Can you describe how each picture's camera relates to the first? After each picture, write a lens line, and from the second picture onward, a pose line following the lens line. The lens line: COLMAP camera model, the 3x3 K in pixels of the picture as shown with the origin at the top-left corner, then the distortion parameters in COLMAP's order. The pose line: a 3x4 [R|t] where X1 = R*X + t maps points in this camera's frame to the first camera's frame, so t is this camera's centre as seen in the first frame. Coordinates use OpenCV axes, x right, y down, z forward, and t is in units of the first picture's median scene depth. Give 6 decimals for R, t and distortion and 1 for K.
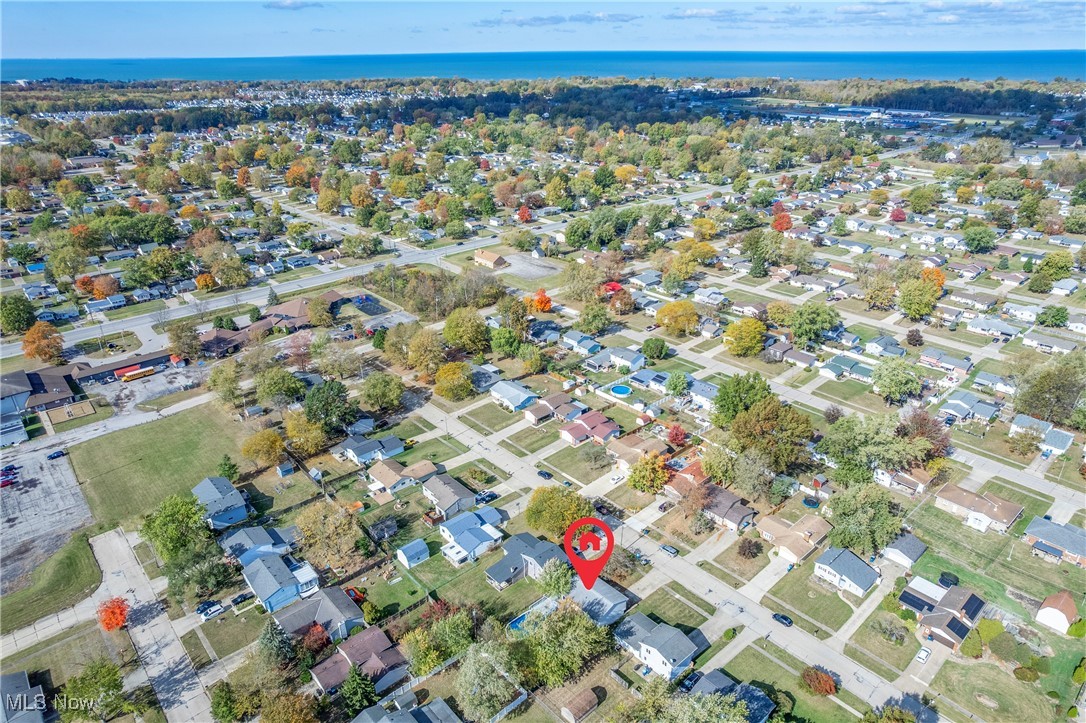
lens RADIAL K [[702.0, 0, 549.8], [0, 702.0, 361.5], [0, 0, 1]] dist [-0.081434, 0.075812]
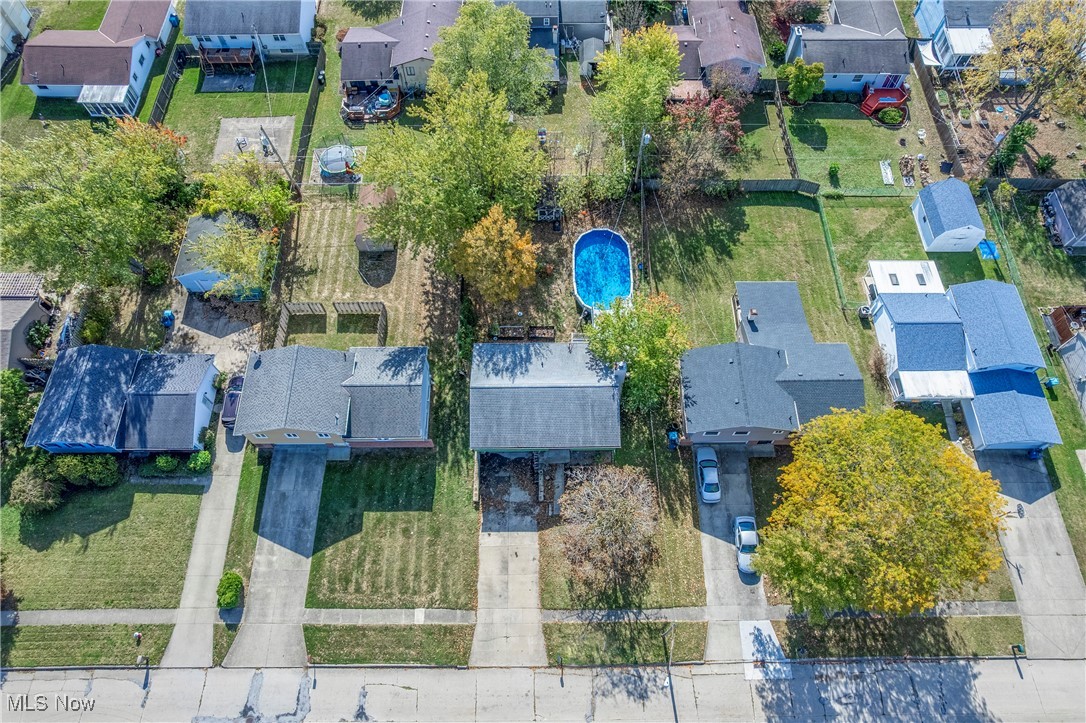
lens RADIAL K [[702.0, 0, 549.8], [0, 702.0, 361.5], [0, 0, 1]] dist [-0.081434, 0.075812]
pose [[-0.661561, 0.670888, -0.335032, 0.106004], [-0.306369, 0.165979, 0.937331, -0.017040], [0.684452, 0.722745, 0.095734, 0.566787]]
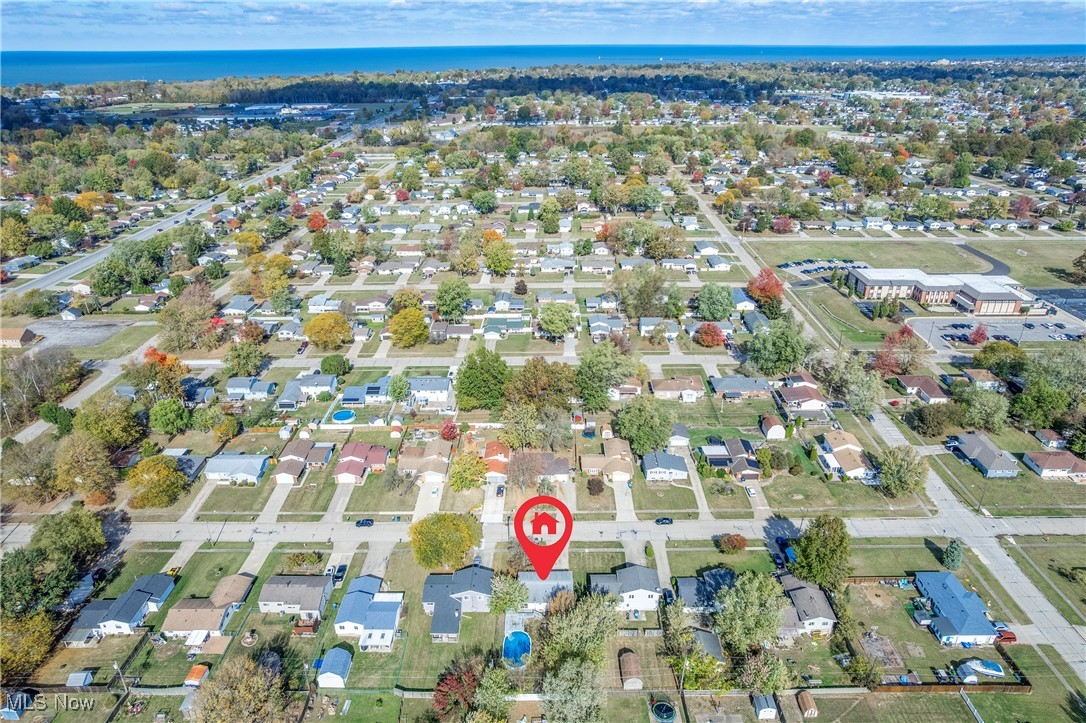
lens RADIAL K [[702.0, 0, 549.8], [0, 702.0, 361.5], [0, 0, 1]] dist [-0.081434, 0.075812]
pose [[0.669791, -0.309365, 0.675035, -0.303528], [0.308607, 0.942823, 0.125881, -0.056330], [-0.675382, 0.124006, 0.726967, 0.134490]]
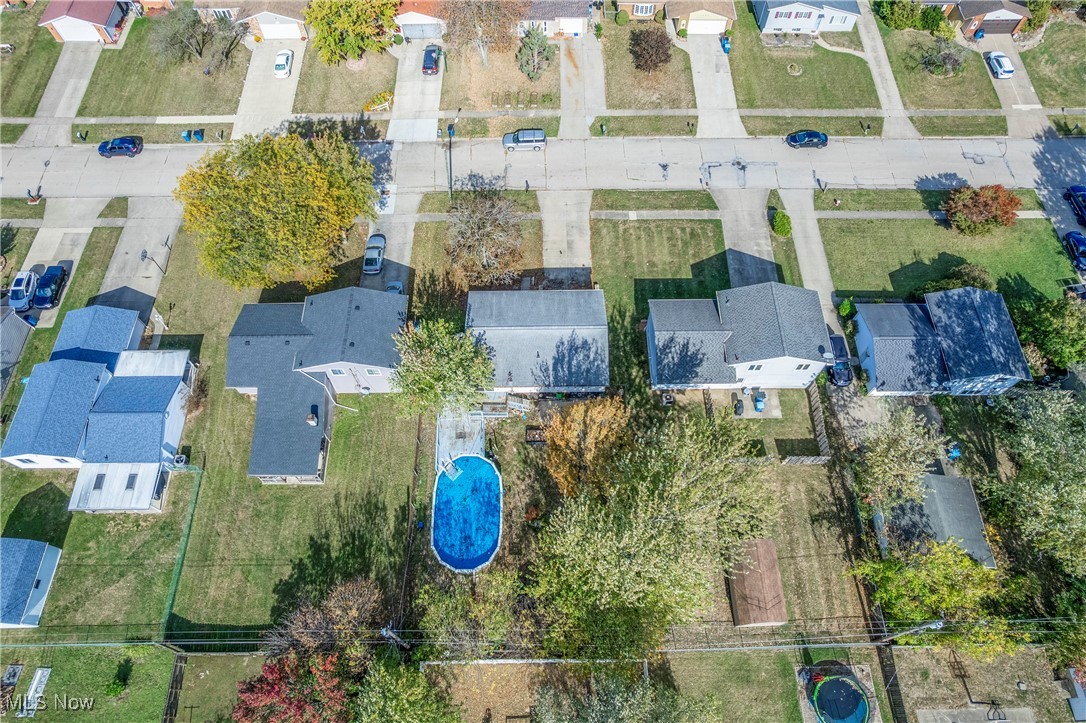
lens RADIAL K [[702.0, 0, 549.8], [0, 702.0, 361.5], [0, 0, 1]] dist [-0.081434, 0.075812]
pose [[0.661909, -0.655209, 0.364113, -0.052240], [0.303789, 0.678554, 0.668787, 0.047394], [-0.685265, -0.332063, 0.648187, 0.434892]]
